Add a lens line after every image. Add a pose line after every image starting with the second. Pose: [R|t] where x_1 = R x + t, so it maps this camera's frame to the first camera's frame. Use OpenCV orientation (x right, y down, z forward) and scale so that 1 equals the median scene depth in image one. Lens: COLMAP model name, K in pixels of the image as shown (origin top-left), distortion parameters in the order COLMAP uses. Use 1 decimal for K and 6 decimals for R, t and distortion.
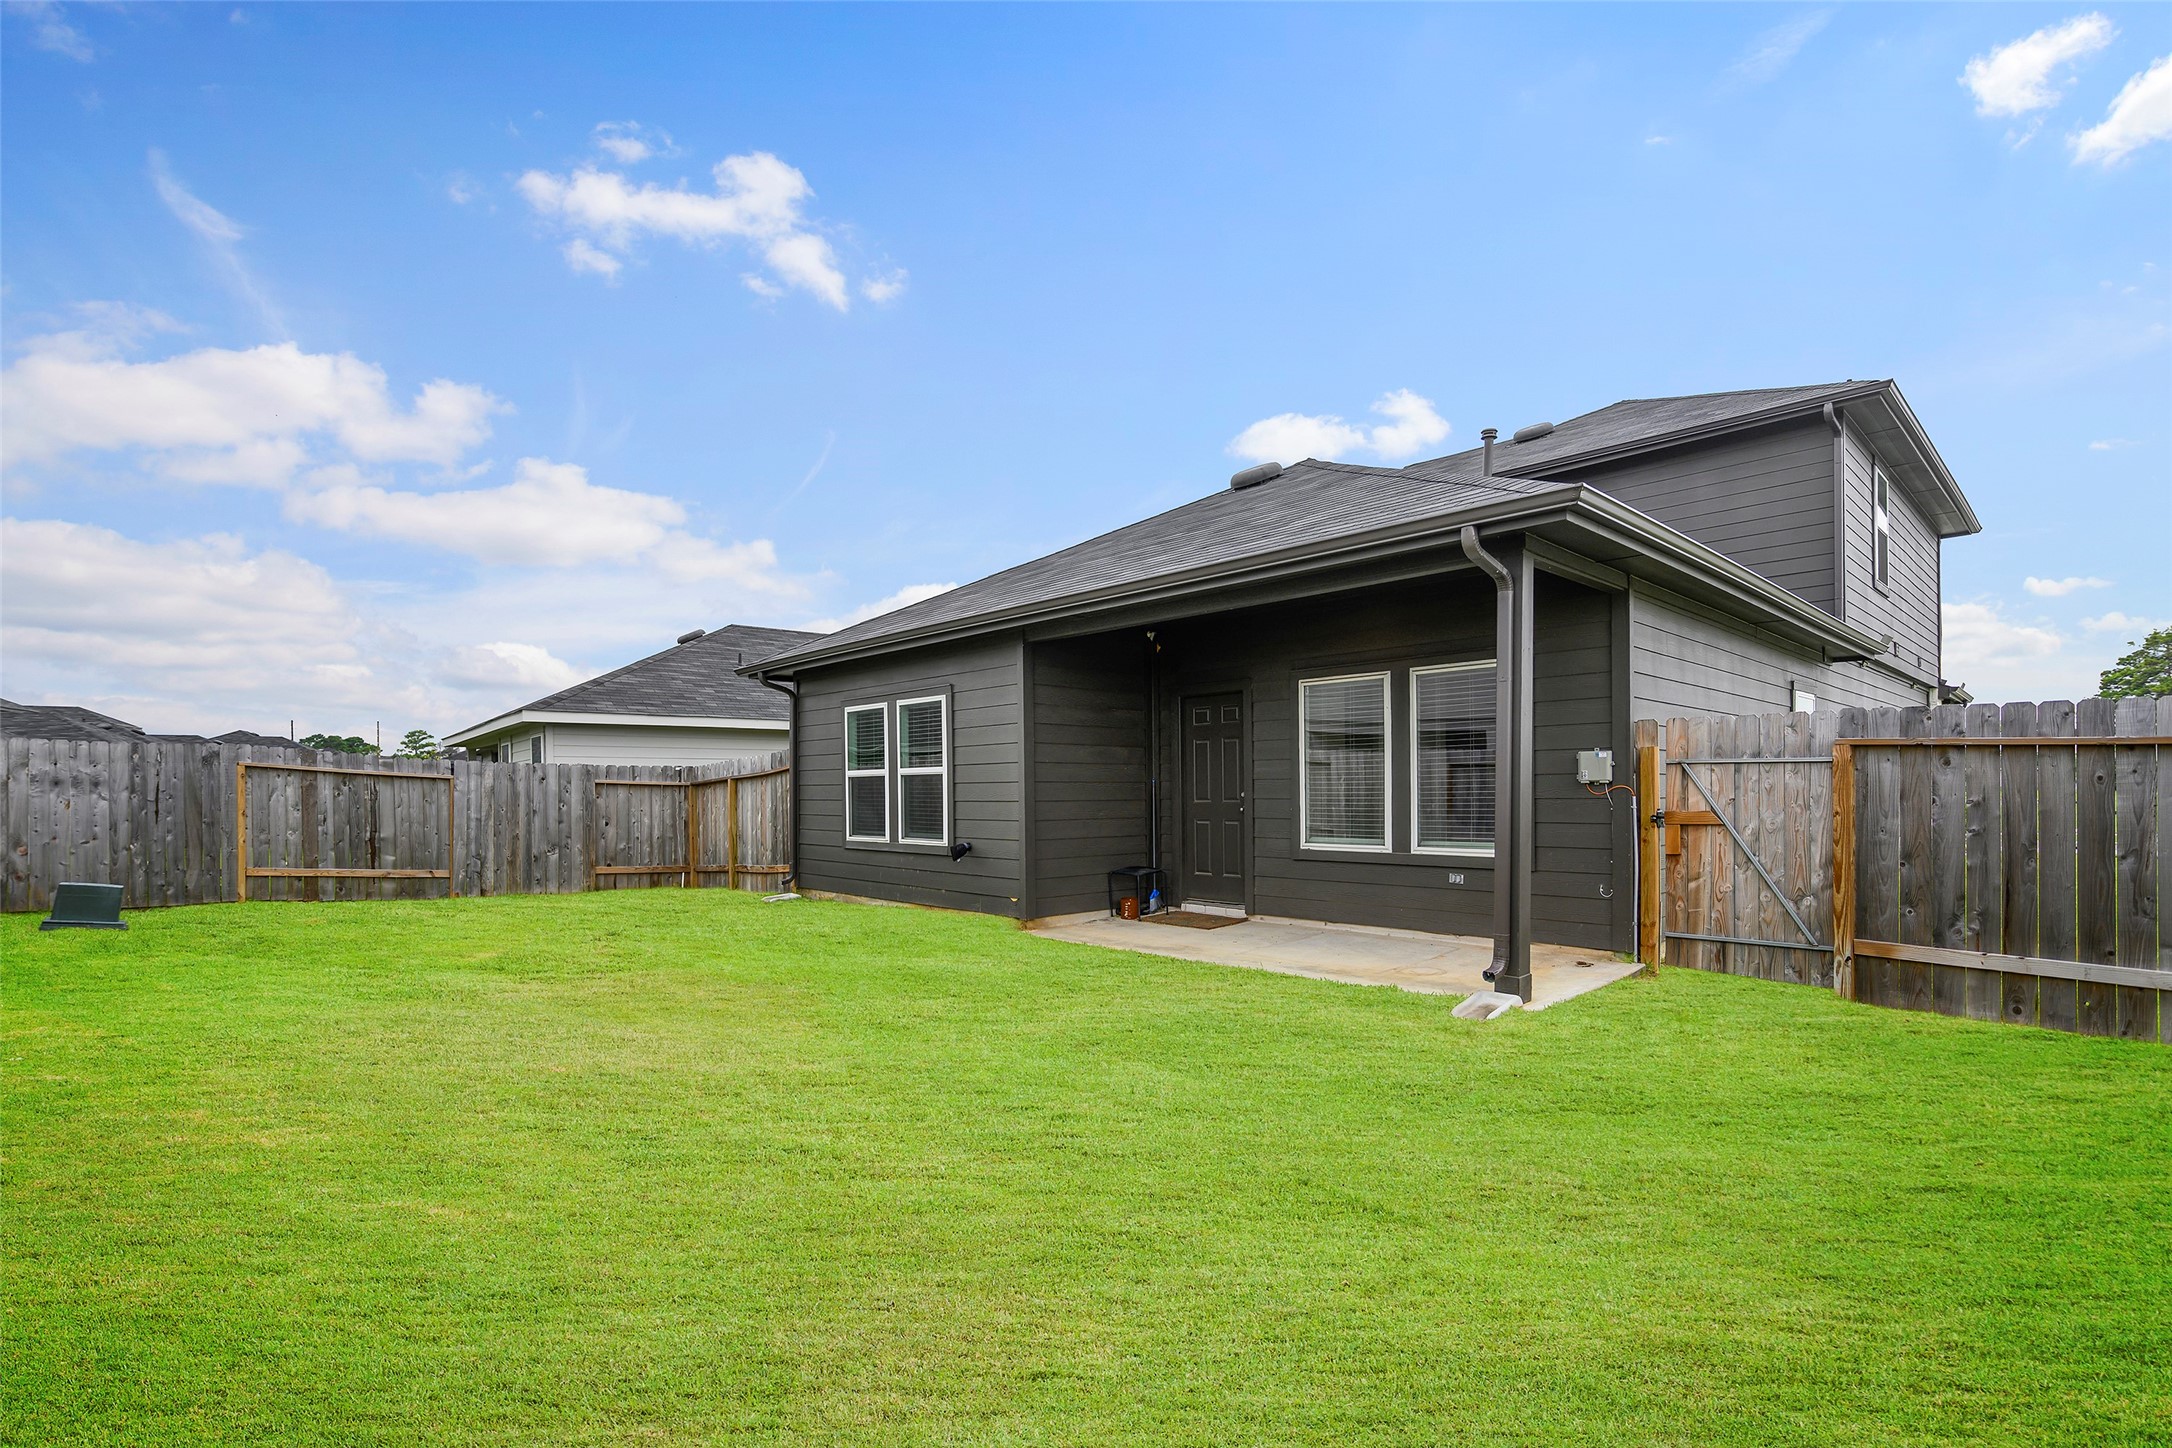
lens RADIAL K [[1008.1, 0, 1088.7], [0, 1008.1, 748.5], [0, 0, 1]] dist [0.000477, 0.000243]
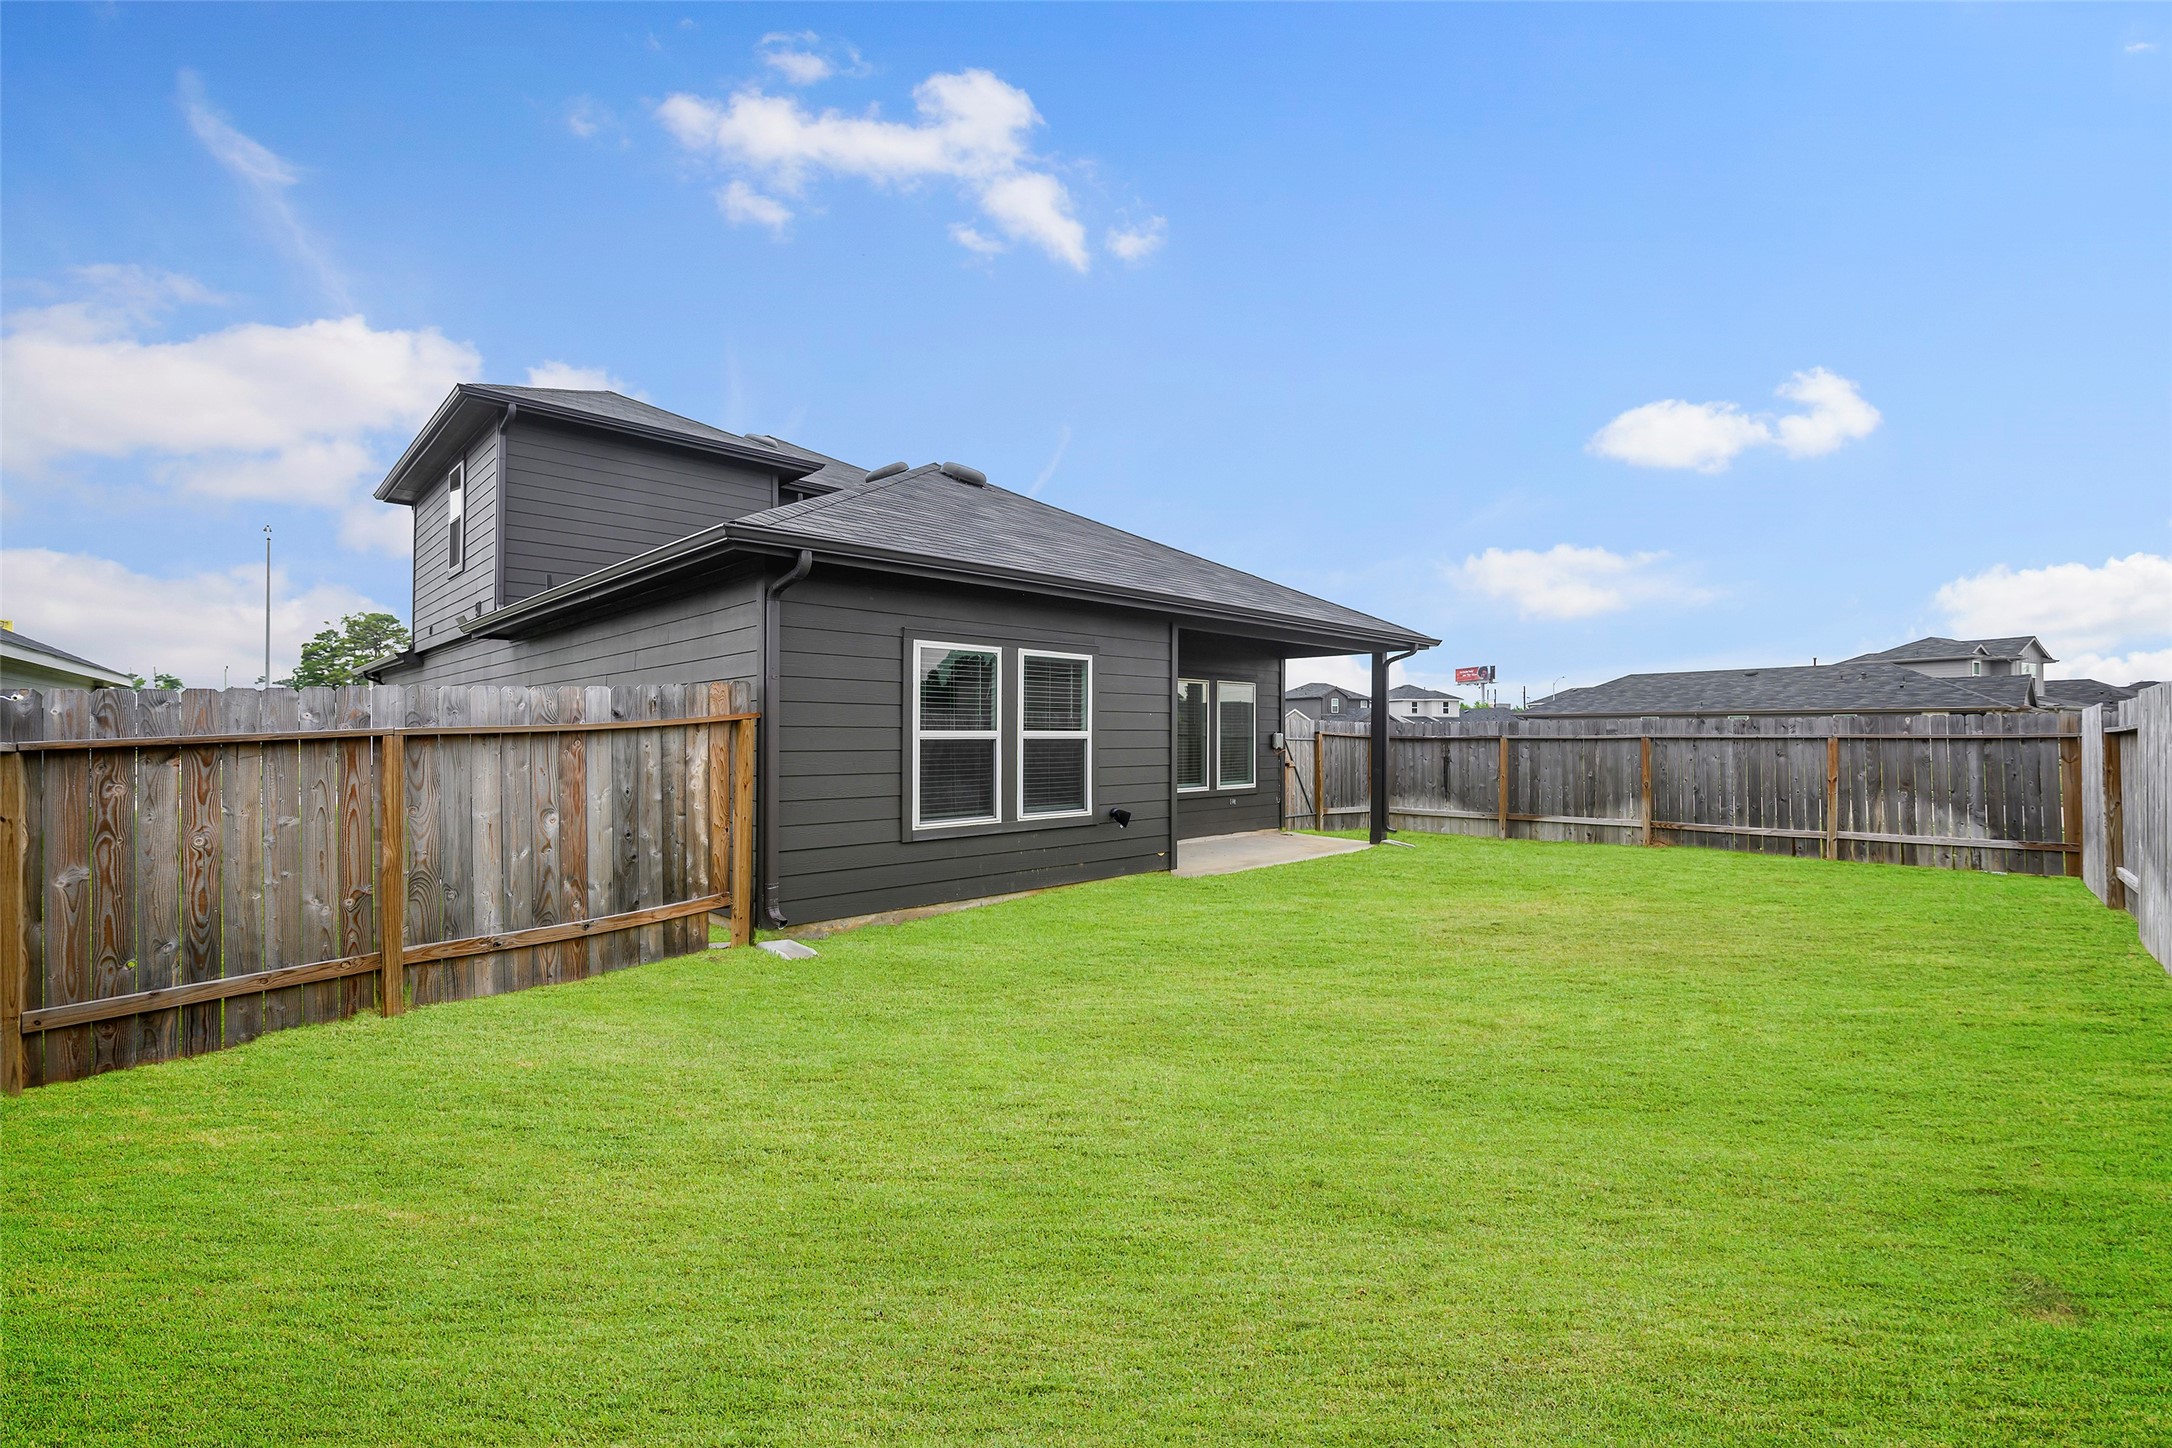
lens RADIAL K [[922.8, 0, 1086.0], [0, 922.8, 724.0], [0, 0, 1]] dist [-0.000313, -0.000004]
pose [[-0.013382, 0.021856, 0.999672, -0.941786], [-0.042762, 0.998834, -0.022410, 0.028623], [-0.998996, -0.043048, -0.012431, 0.950798]]
